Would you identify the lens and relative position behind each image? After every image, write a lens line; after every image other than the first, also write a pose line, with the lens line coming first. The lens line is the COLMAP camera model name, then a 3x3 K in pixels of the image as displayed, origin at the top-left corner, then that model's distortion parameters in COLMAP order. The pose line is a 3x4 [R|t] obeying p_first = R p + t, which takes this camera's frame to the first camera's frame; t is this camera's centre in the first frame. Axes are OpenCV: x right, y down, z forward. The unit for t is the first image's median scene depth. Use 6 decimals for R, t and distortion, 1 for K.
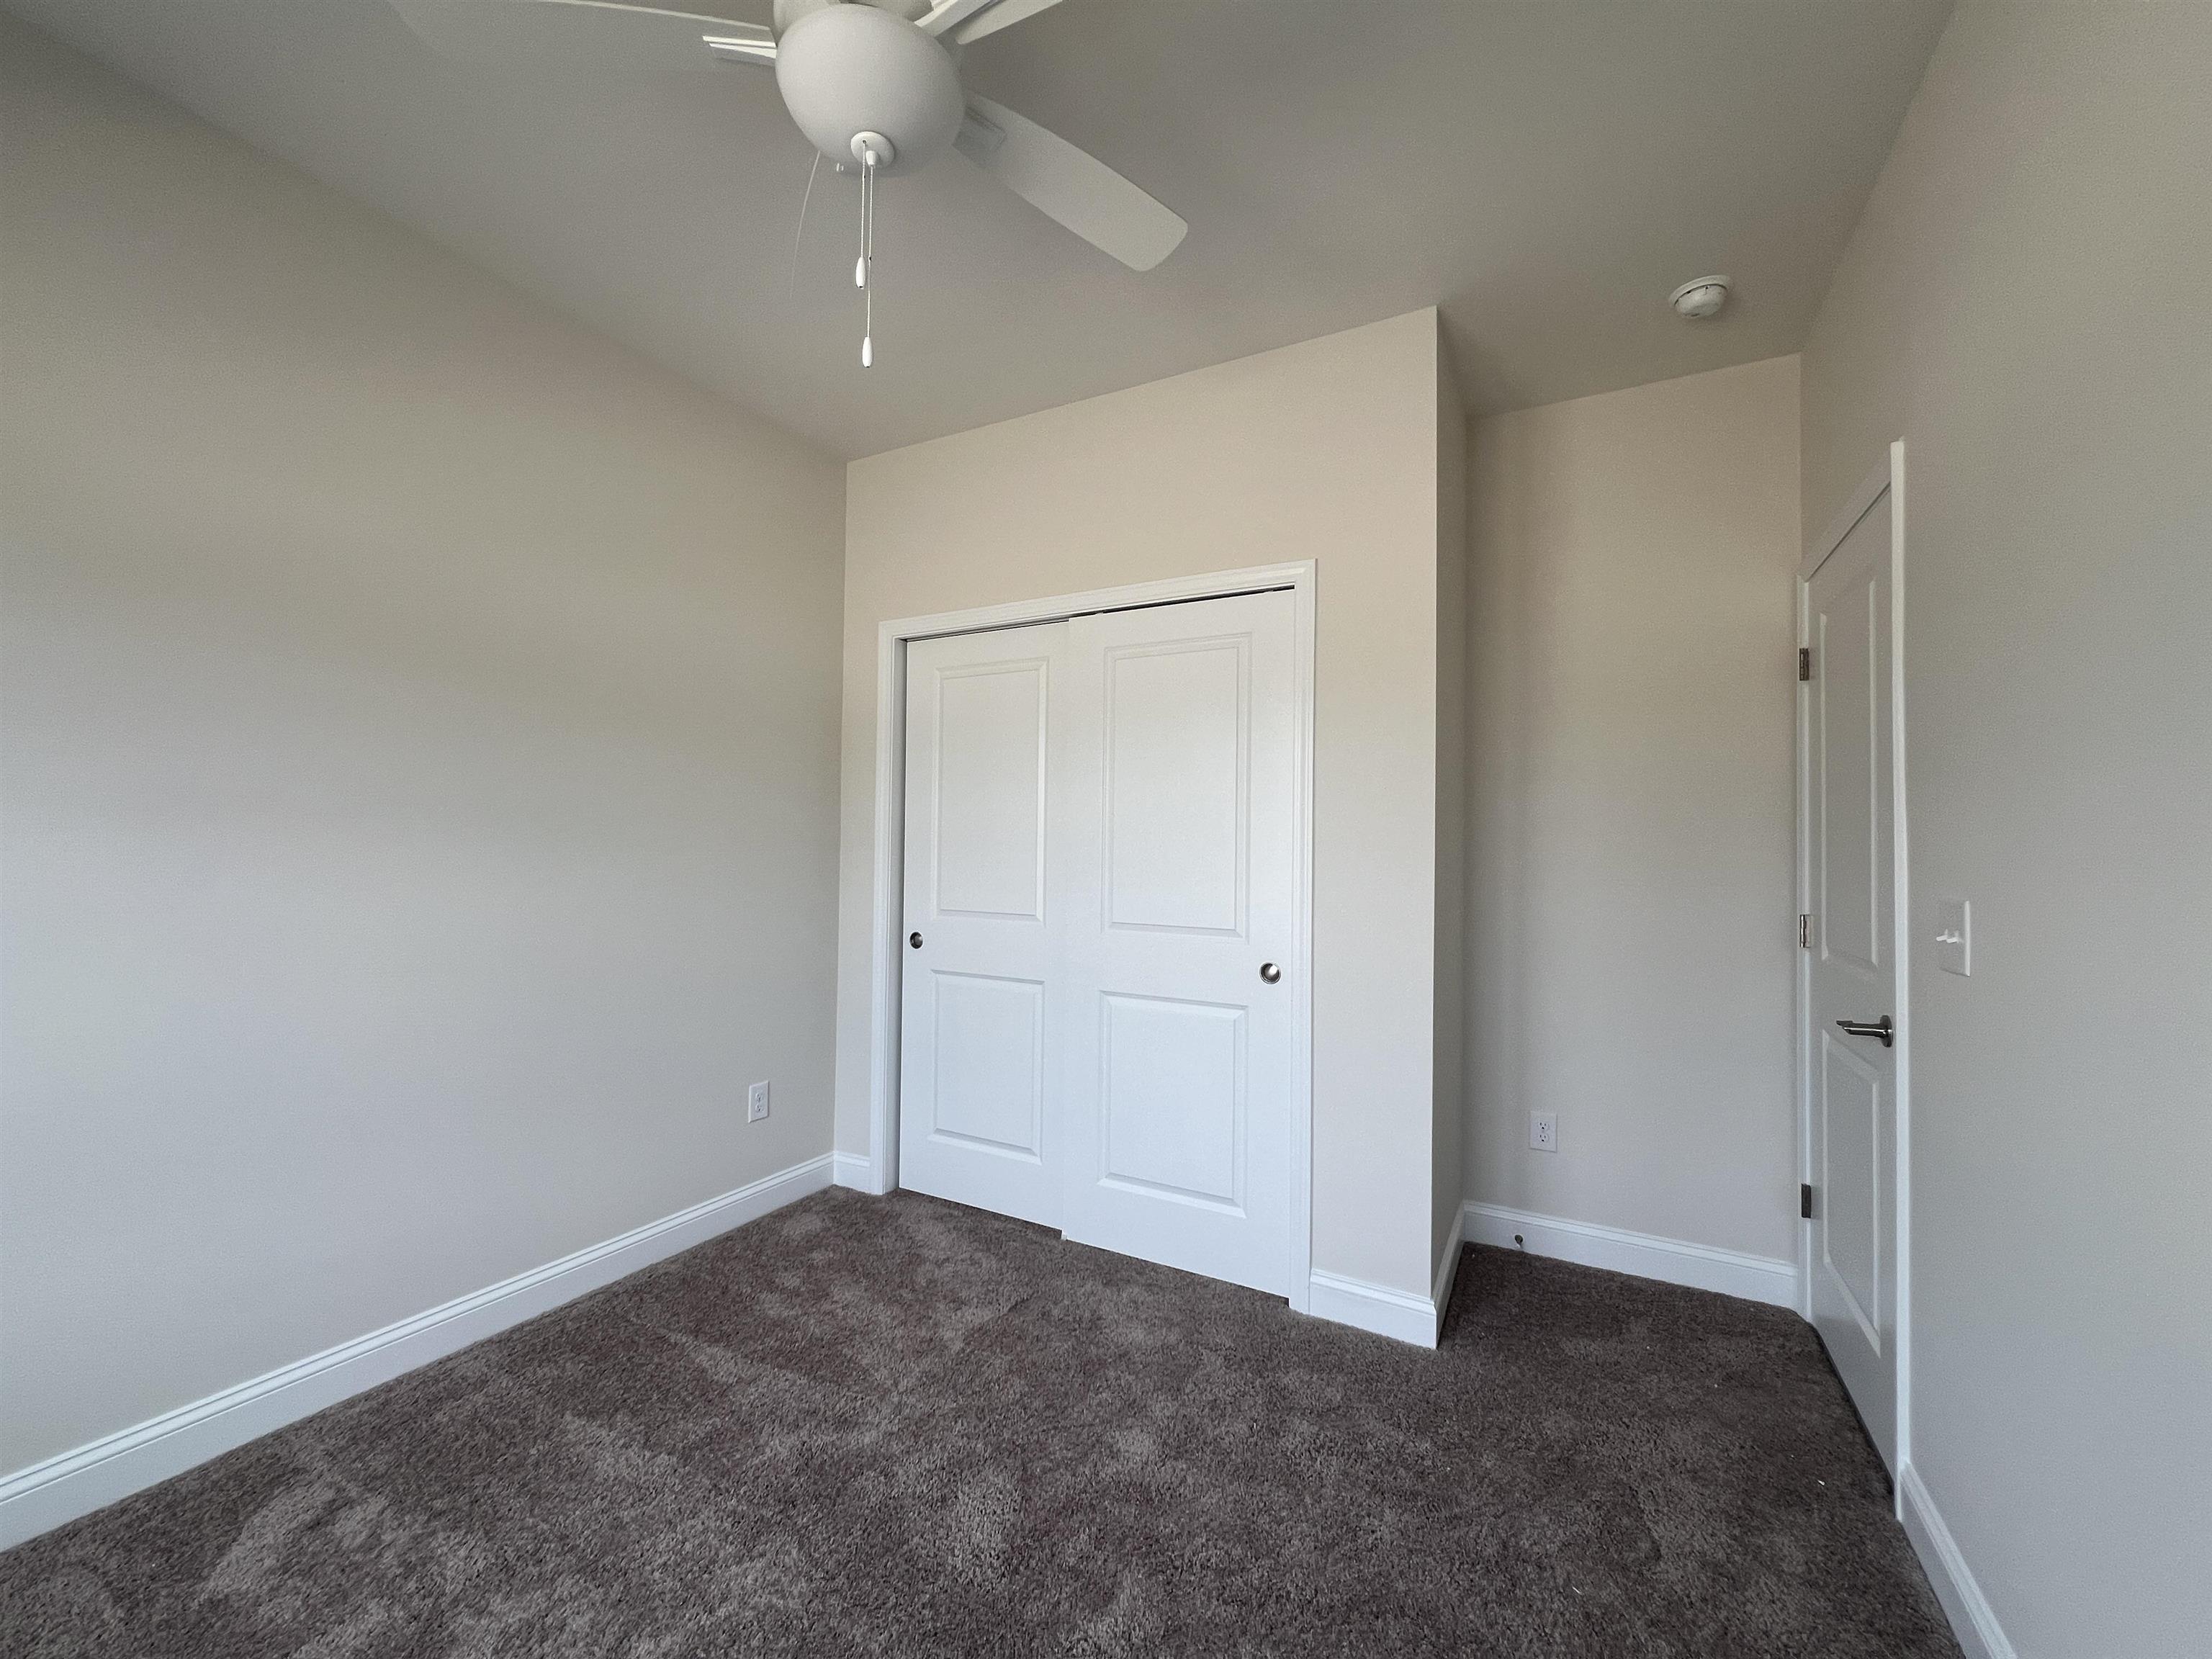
lens RADIAL K [[878.4, 0, 1106.0], [0, 878.4, 829.5], [0, 0, 1]] dist [0.000372, 0.000044]
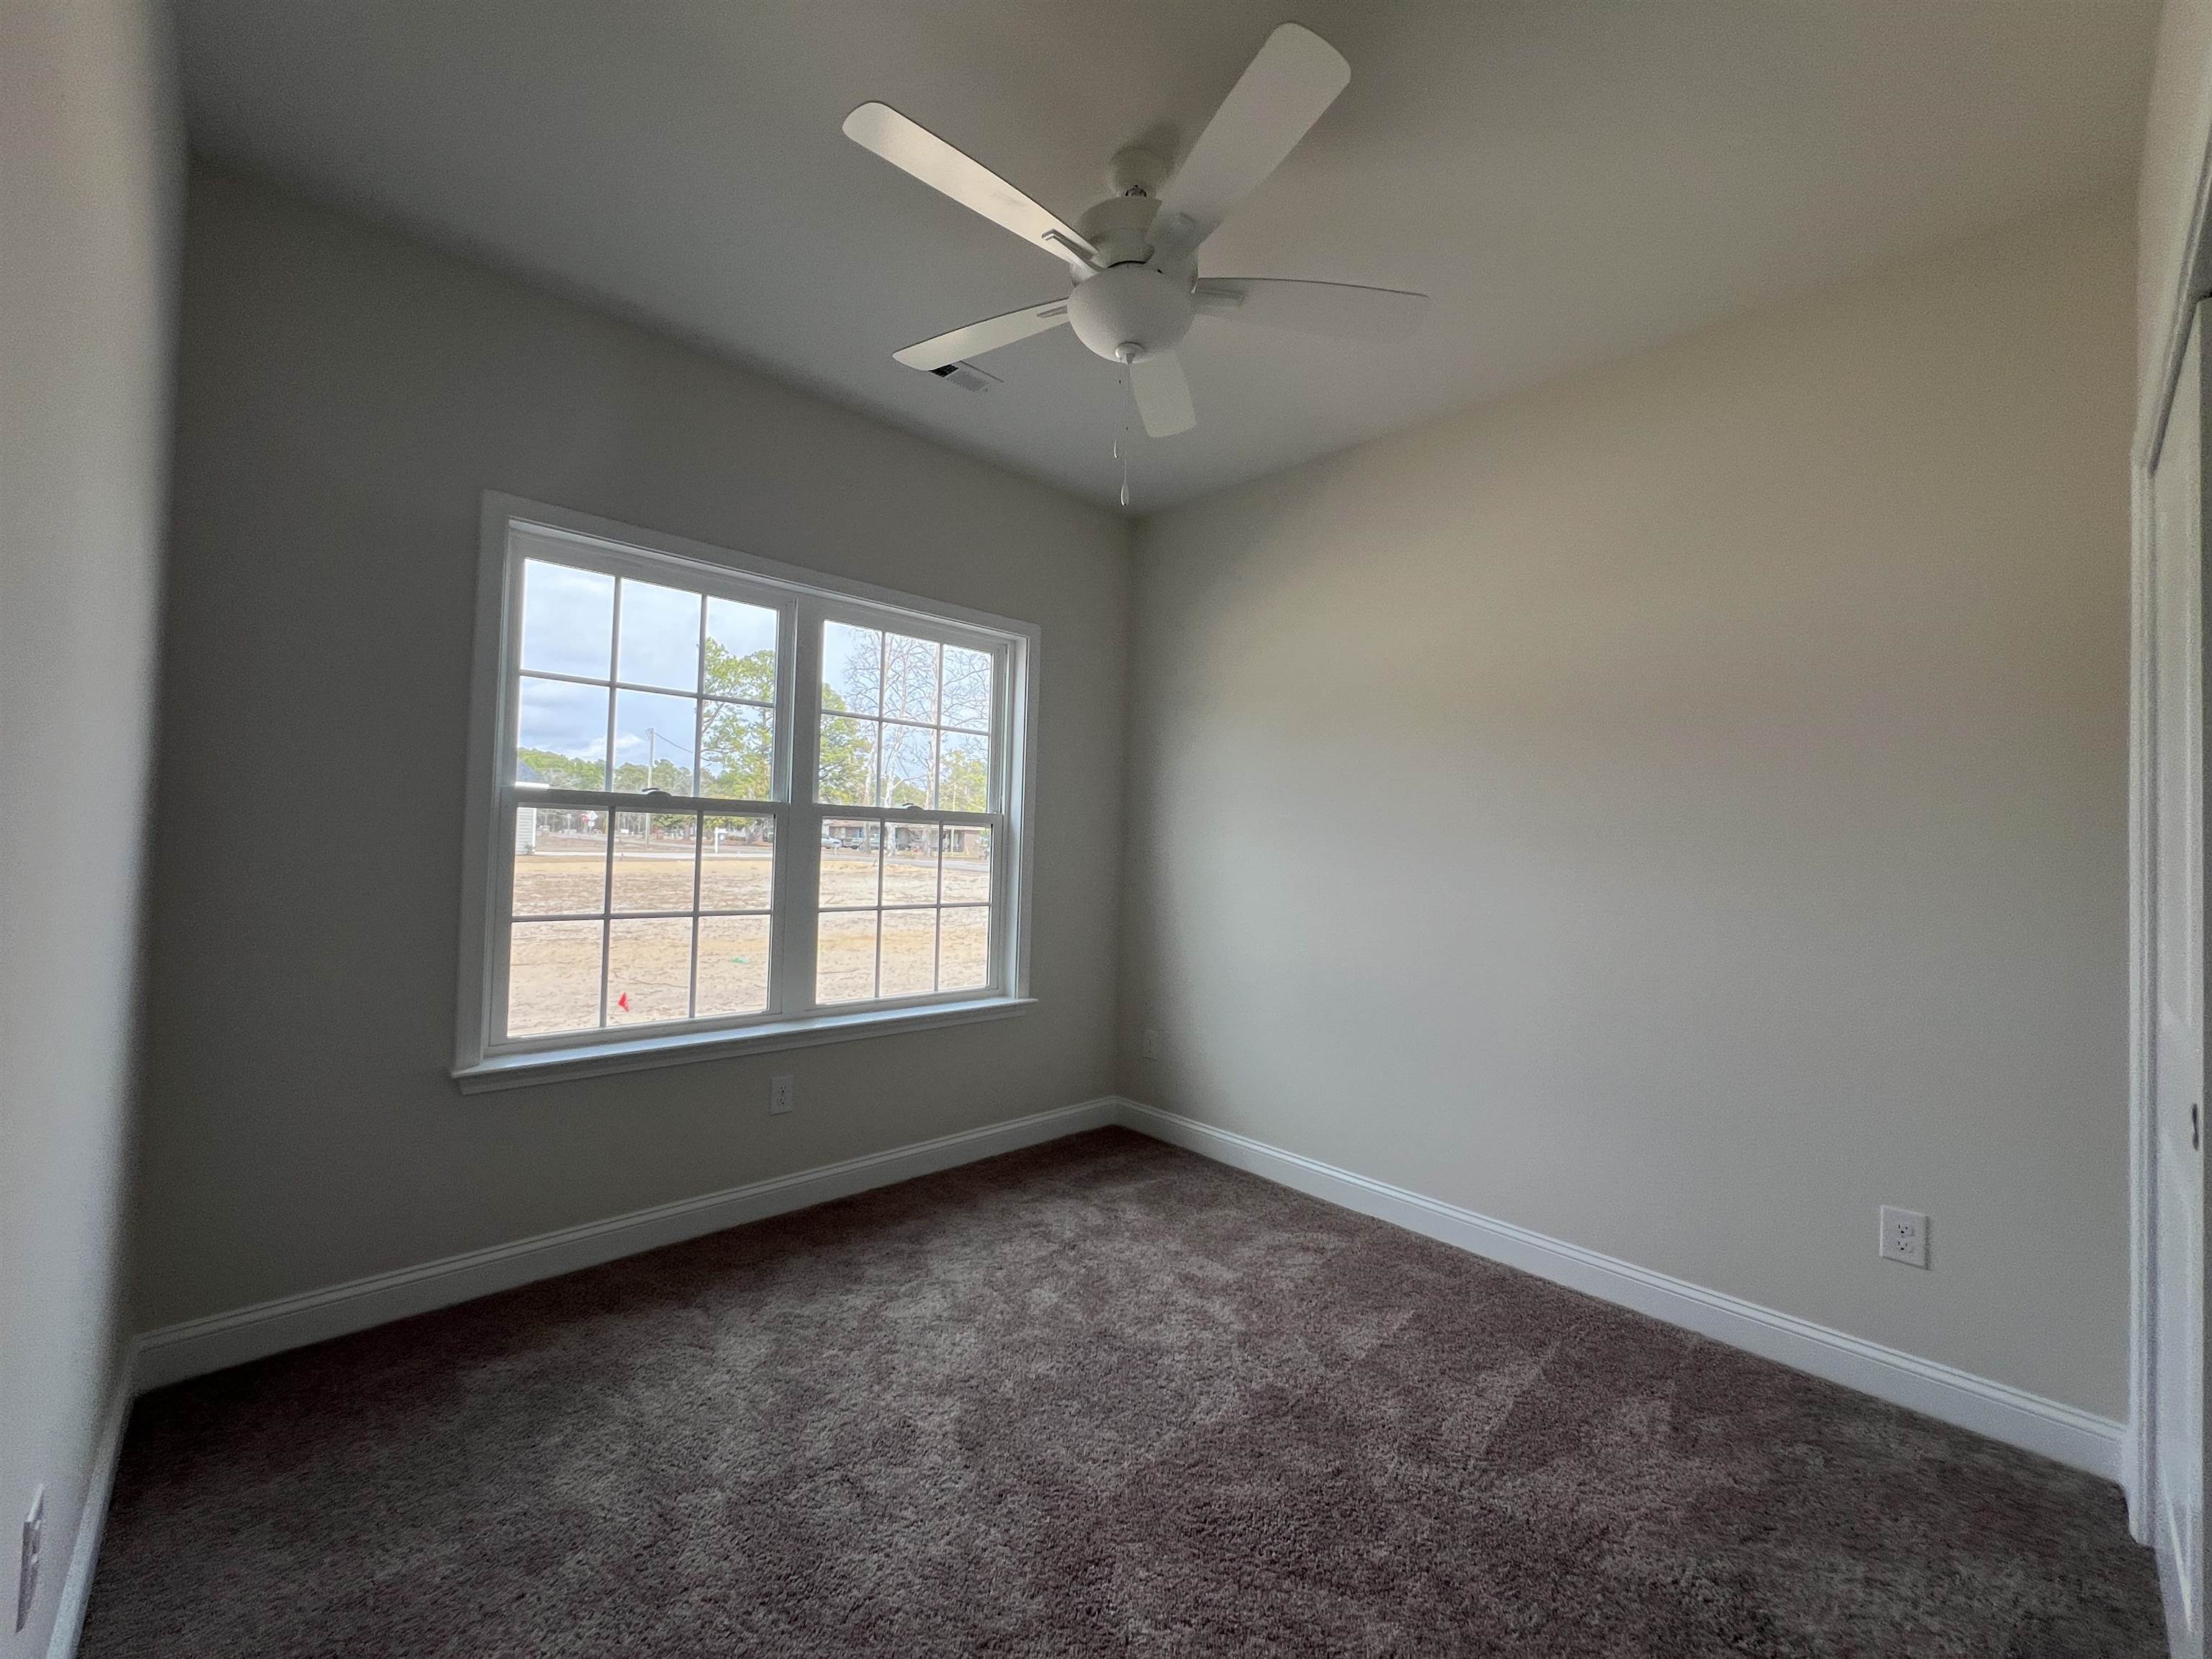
lens RADIAL K [[878.4, 0, 1106.0], [0, 878.4, 829.5], [0, 0, 1]] dist [0.000372, 0.000044]
pose [[-0.318345, -0.051138, -0.946595, 0.643694], [-0.017202, 0.998691, -0.048167, 0.043757], [0.947819, 0.000949, -0.318808, 0.841630]]
